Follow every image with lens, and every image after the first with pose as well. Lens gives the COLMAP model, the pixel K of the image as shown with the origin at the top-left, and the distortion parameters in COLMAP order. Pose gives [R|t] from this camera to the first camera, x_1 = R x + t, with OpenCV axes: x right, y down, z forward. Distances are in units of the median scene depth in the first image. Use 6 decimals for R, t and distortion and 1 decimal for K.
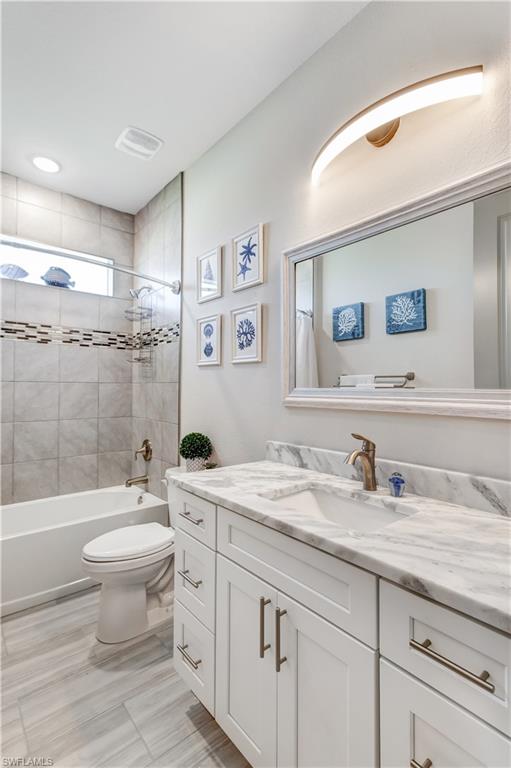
lens RADIAL K [[357.6, 0, 255.5], [0, 357.6, 384.0], [0, 0, 1]] dist [0.000372, -0.000327]
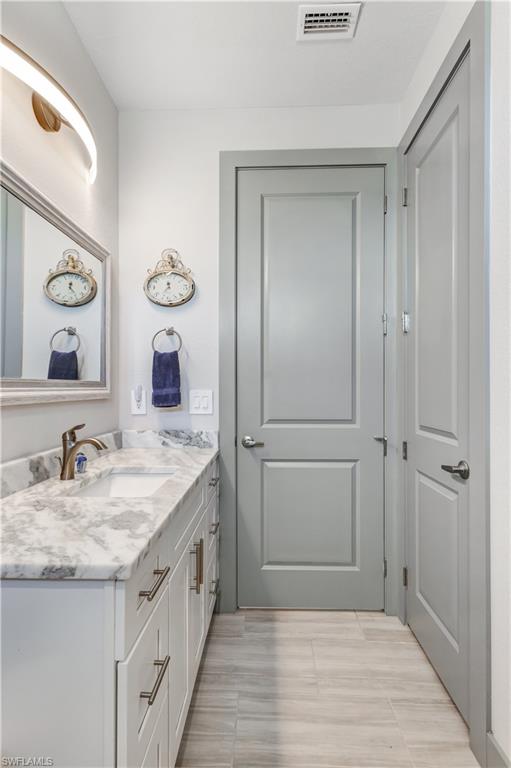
lens RADIAL K [[357.6, 0, 255.5], [0, 357.6, 384.0], [0, 0, 1]] dist [0.000372, -0.000327]
pose [[-0.731980, -0.001047, 0.681325, -0.728246], [-0.012143, 0.999860, -0.011509, 0.032069], [-0.681218, -0.016698, -0.731890, 1.332746]]
